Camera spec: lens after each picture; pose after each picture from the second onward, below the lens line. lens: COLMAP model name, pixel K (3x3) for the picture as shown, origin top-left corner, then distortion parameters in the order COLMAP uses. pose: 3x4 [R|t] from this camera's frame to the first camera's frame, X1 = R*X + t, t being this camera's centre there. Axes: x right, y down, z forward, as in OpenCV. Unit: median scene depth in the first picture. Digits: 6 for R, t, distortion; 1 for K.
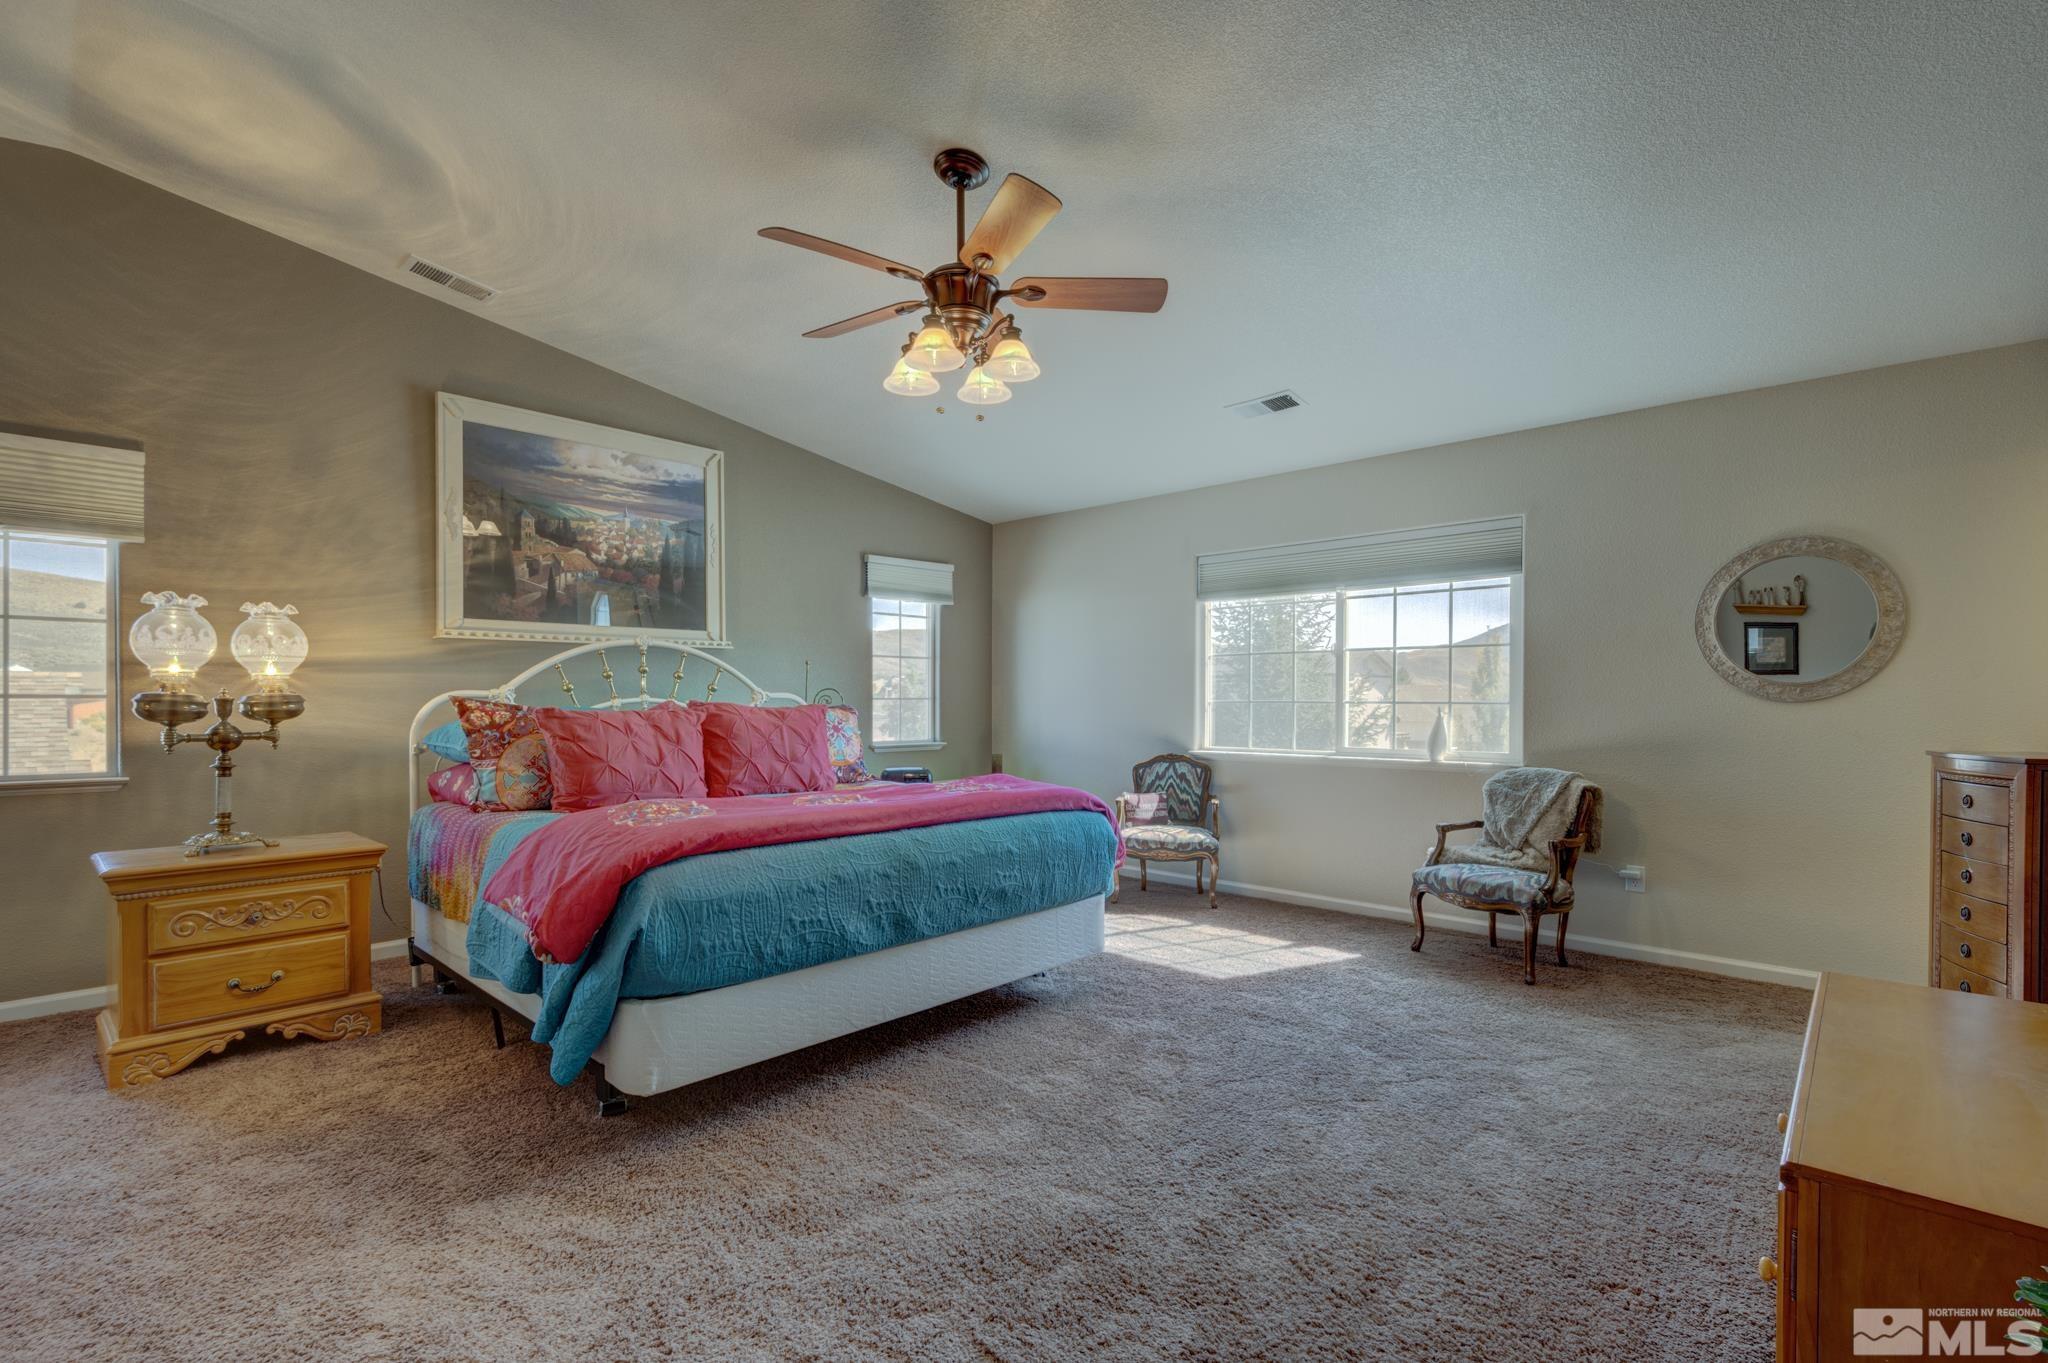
lens RADIAL K [[910.7, 0, 1019.3], [0, 910.7, 703.1], [0, 0, 1]] dist [-0.001648, -0.000962]
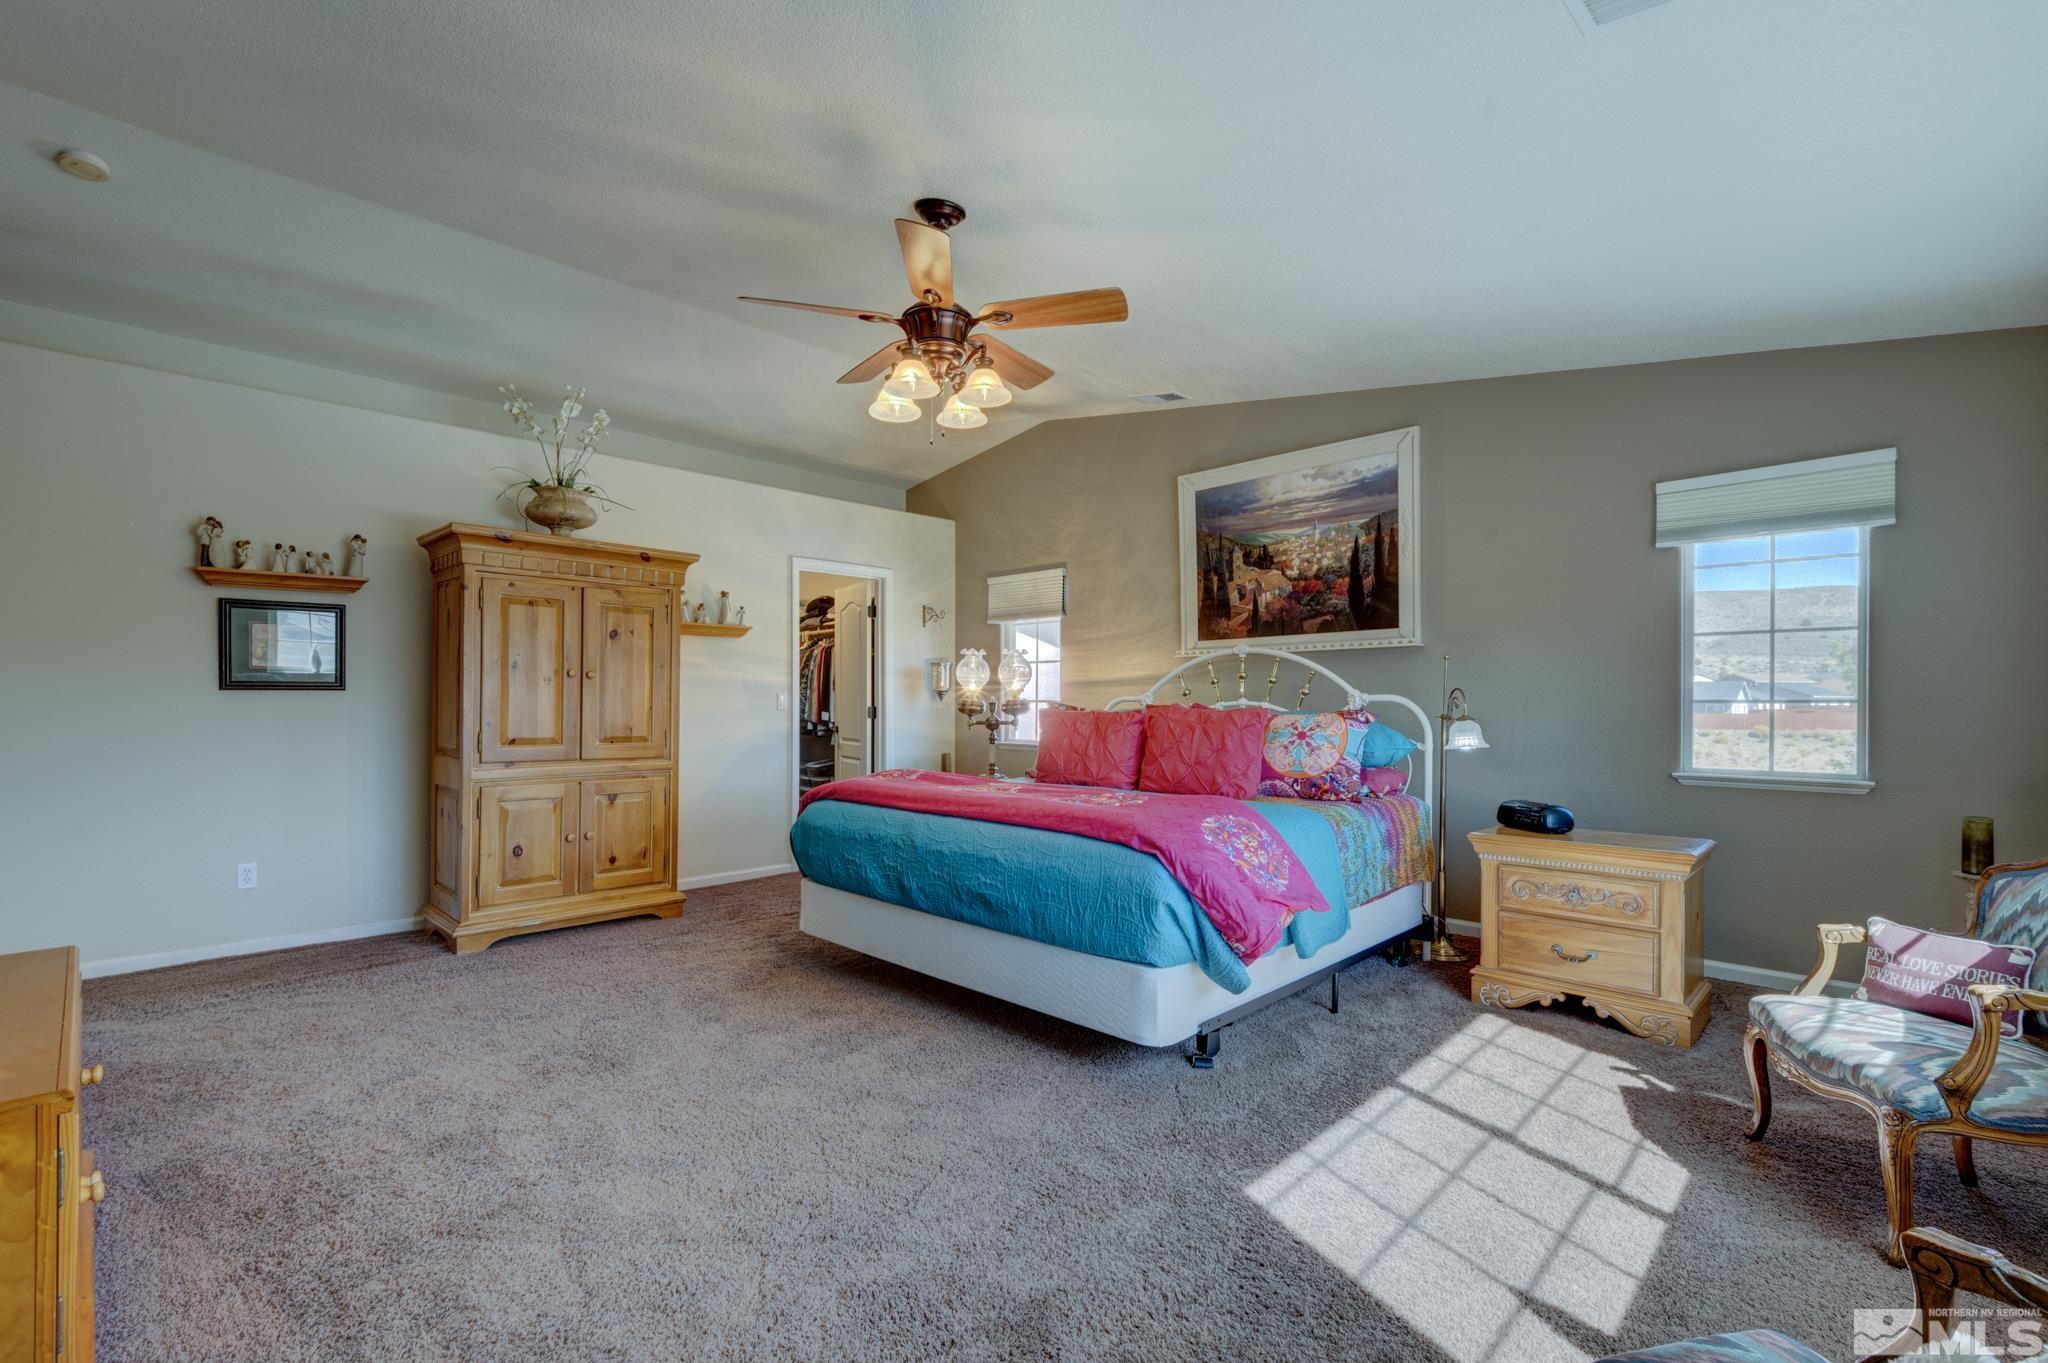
lens RADIAL K [[908.0, 0, 1025.5], [0, 908.0, 696.5], [0, 0, 1]] dist [0.012738, -0.000088]
pose [[-0.003324, -0.008681, -0.999957, 0.650812], [-0.005237, 0.999949, -0.008664, -0.000893], [0.999981, 0.005208, -0.003370, 0.708130]]
